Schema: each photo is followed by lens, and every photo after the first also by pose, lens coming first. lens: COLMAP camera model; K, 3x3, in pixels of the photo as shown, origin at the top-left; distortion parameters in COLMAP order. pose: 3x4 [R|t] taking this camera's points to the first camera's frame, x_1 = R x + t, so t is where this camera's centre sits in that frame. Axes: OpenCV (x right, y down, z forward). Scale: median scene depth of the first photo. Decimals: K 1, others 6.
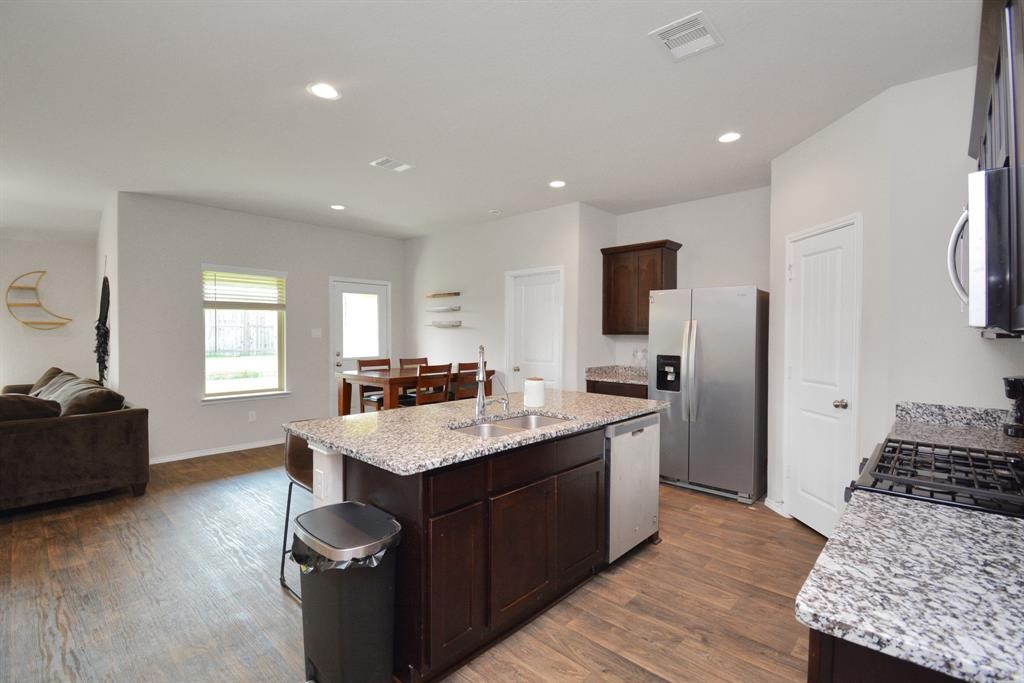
lens RADIAL K [[488.5, 0, 505.4], [0, 488.5, 337.3], [0, 0, 1]] dist [0.000360, -0.001148]
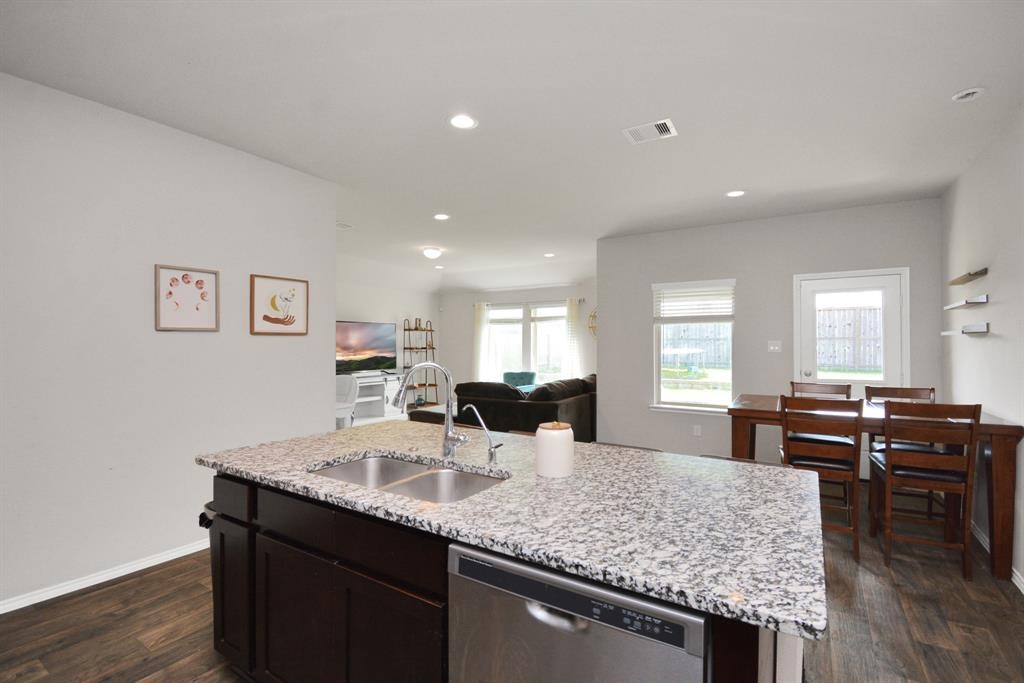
lens RADIAL K [[452.6, 0, 517.0], [0, 452.6, 343.9], [0, 0, 1]] dist [0.002449, 0.000132]
pose [[0.189544, -0.004261, -0.981863, 0.294257], [-0.011408, 0.999914, -0.006542, -0.003616], [0.981806, 0.012441, 0.189479, 0.441318]]
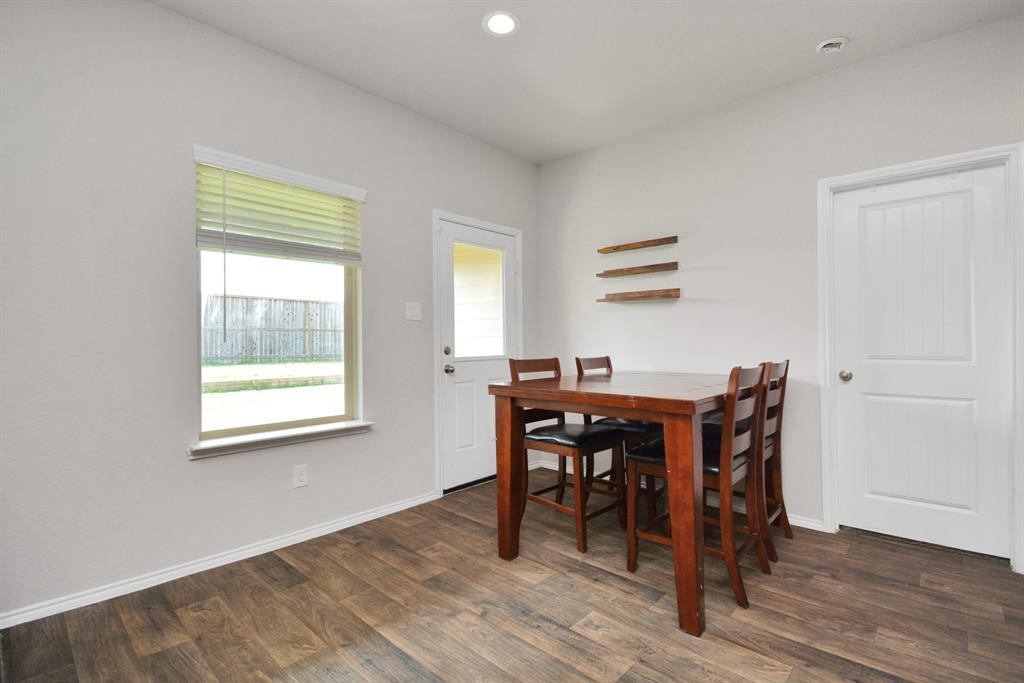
lens RADIAL K [[488.5, 0, 521.6], [0, 488.5, 337.1], [0, 0, 1]] dist [0.000360, -0.001148]
pose [[0.999487, -0.004415, 0.031720, -0.293513], [0.004939, 0.999852, -0.016455, 0.030583], [-0.031643, 0.016604, 0.999361, 0.473105]]
